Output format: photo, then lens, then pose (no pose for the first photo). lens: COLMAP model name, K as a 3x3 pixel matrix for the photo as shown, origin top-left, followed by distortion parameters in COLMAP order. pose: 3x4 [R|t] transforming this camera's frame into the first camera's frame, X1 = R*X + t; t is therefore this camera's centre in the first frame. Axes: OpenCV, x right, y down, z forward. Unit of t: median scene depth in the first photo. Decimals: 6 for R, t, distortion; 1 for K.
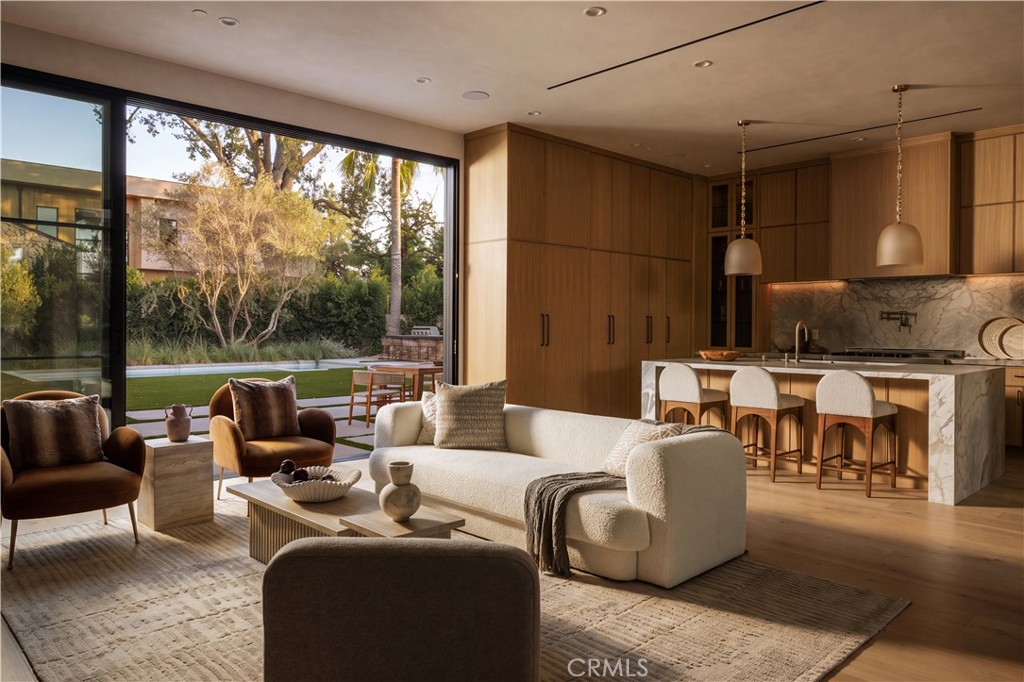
lens RADIAL K [[710.9, 0, 512.8], [0, 710.9, 339.8], [0, 0, 1]] dist [-0.004182, -0.000231]
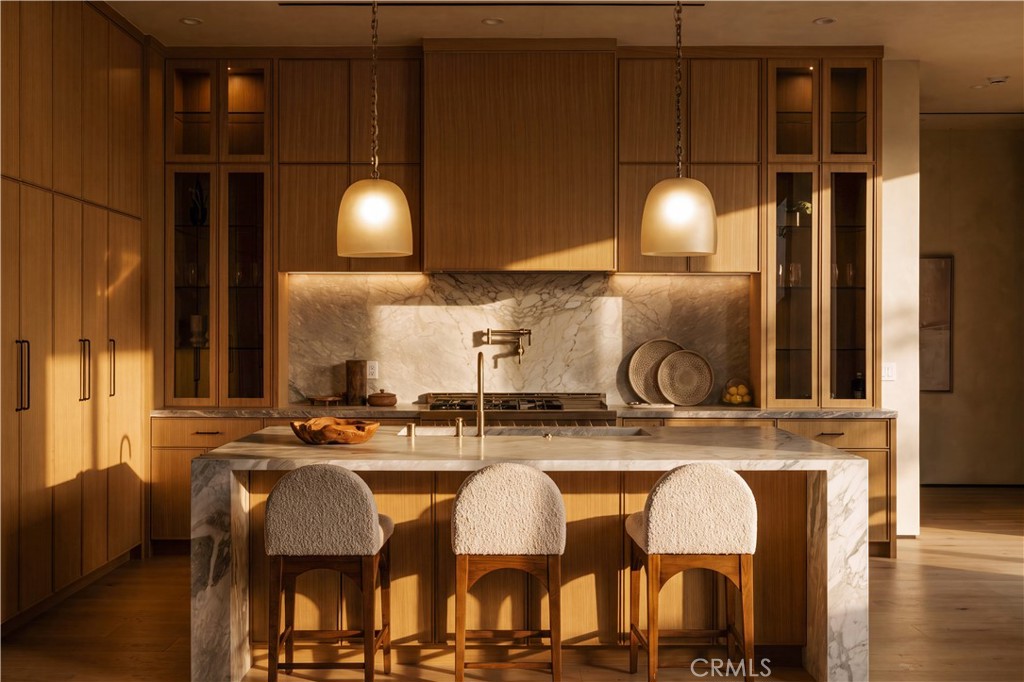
lens RADIAL K [[1122.8, 0, 512.1], [0, 1122.8, 335.4], [0, 0, 1]] dist [0.108858, 0.000000]
pose [[0.699904, -0.008446, 0.714187, -0.146118], [0.017837, 0.999825, -0.005656, -0.033222], [-0.714014, 0.016697, 0.699932, 0.390752]]
